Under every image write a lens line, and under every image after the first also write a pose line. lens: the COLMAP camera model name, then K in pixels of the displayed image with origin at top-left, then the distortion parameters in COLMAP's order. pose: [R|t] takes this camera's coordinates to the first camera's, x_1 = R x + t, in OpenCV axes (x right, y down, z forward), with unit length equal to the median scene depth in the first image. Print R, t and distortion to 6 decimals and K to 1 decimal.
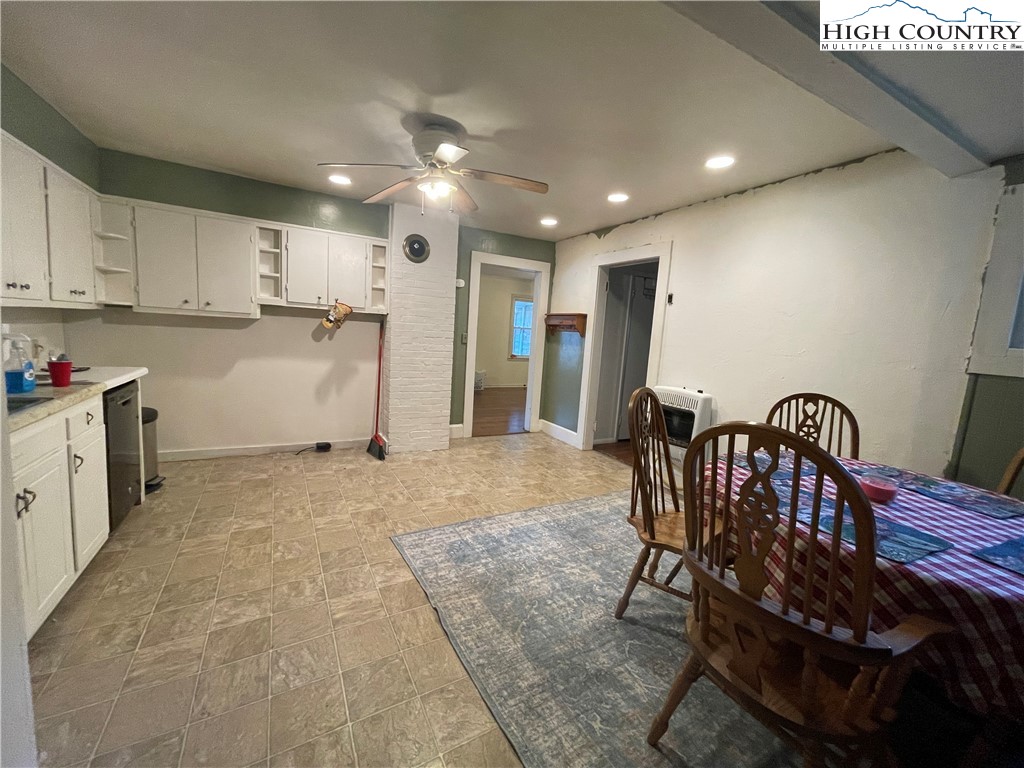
lens RADIAL K [[413.5, 0, 513.3], [0, 413.5, 383.1], [0, 0, 1]] dist [-0.004792, 0.001307]
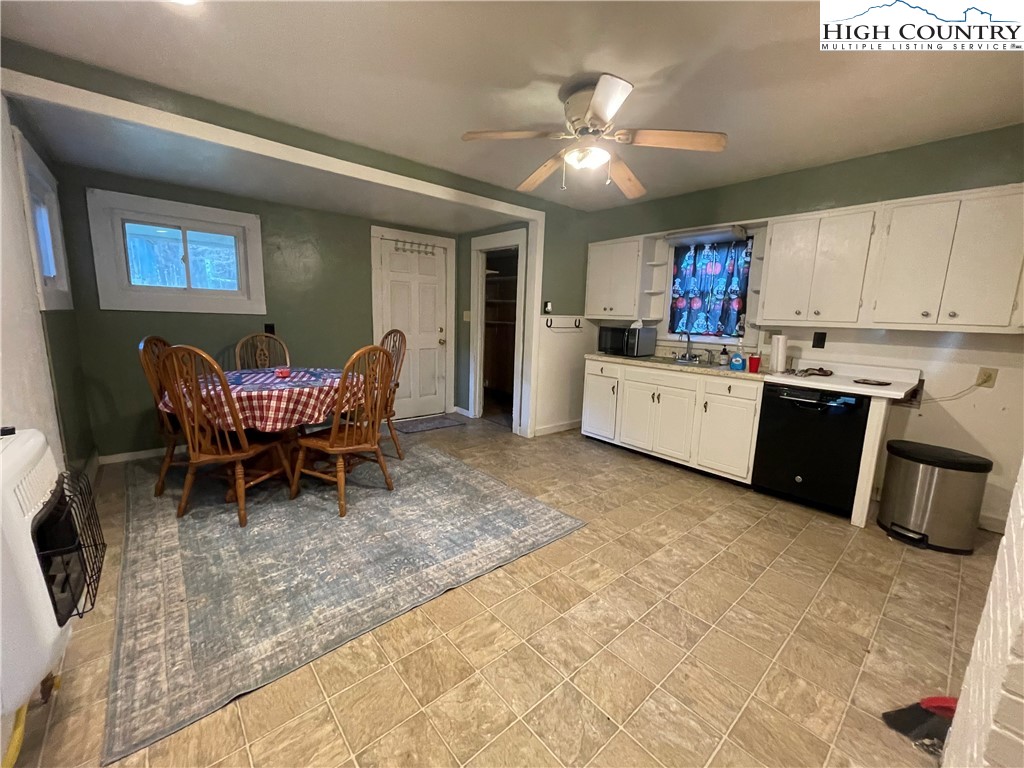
lens RADIAL K [[413.5, 0, 513.4], [0, 413.5, 383.6], [0, 0, 1]] dist [-0.004792, 0.001307]
pose [[-0.974492, -0.058430, -0.216681, 0.118530], [-0.117199, 0.955893, 0.269320, -0.204331], [0.191388, 0.287845, -0.938358, 1.725982]]
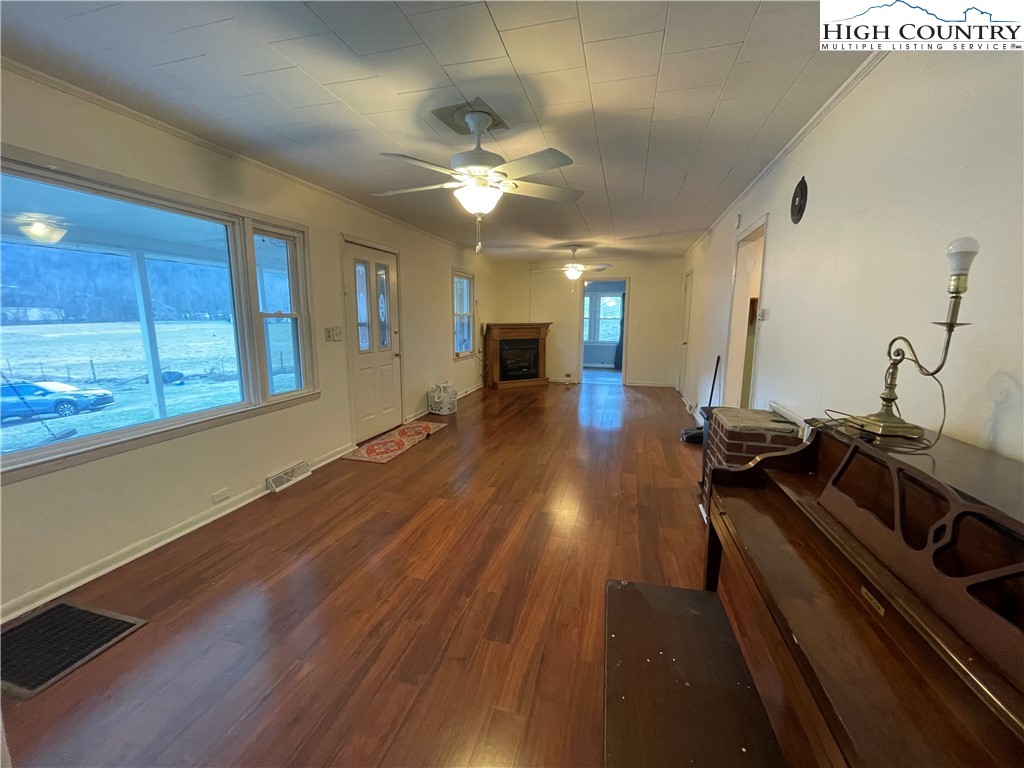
lens RADIAL K [[413.5, 0, 512.4], [0, 413.5, 379.9], [0, 0, 1]] dist [-0.004792, 0.001307]
pose [[0.696246, -0.163011, 0.699049, -1.536338], [0.124562, 0.986535, 0.105988, -0.297640], [-0.706913, 0.013281, 0.707175, 1.472192]]
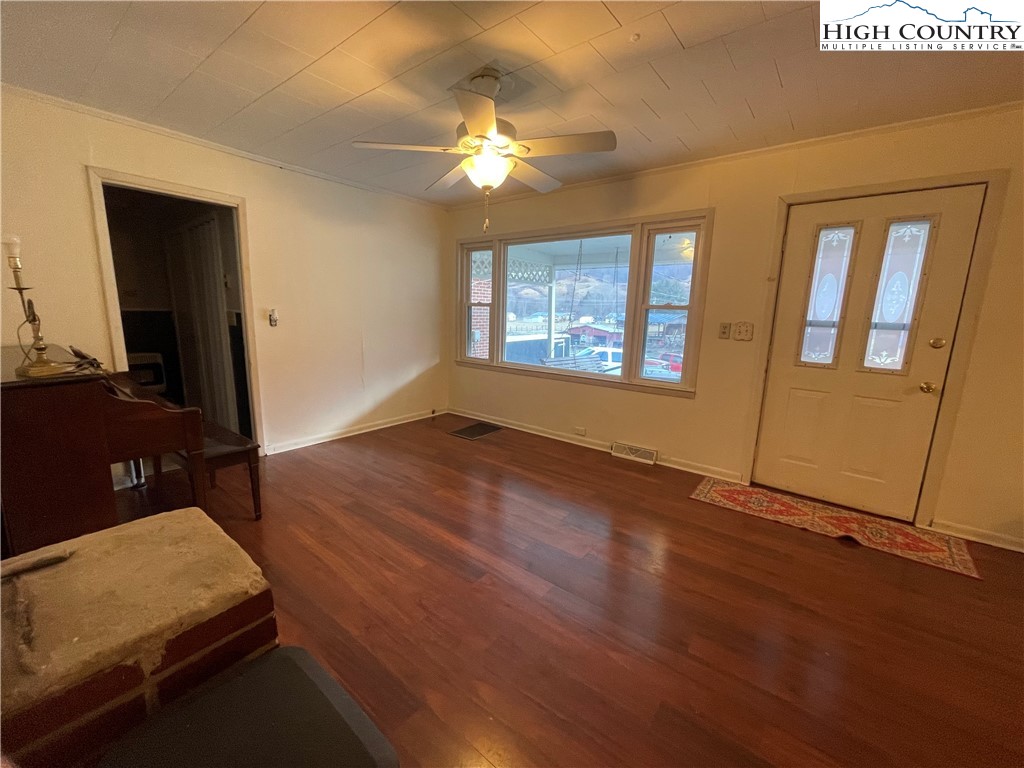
lens RADIAL K [[413.5, 0, 509.9], [0, 413.5, 380.9], [0, 0, 1]] dist [-0.004792, 0.001307]
pose [[0.379557, 0.110371, -0.918561, -0.085901], [-0.117030, 0.990611, 0.070670, -0.248201], [0.917736, 0.080676, 0.388910, 1.904122]]
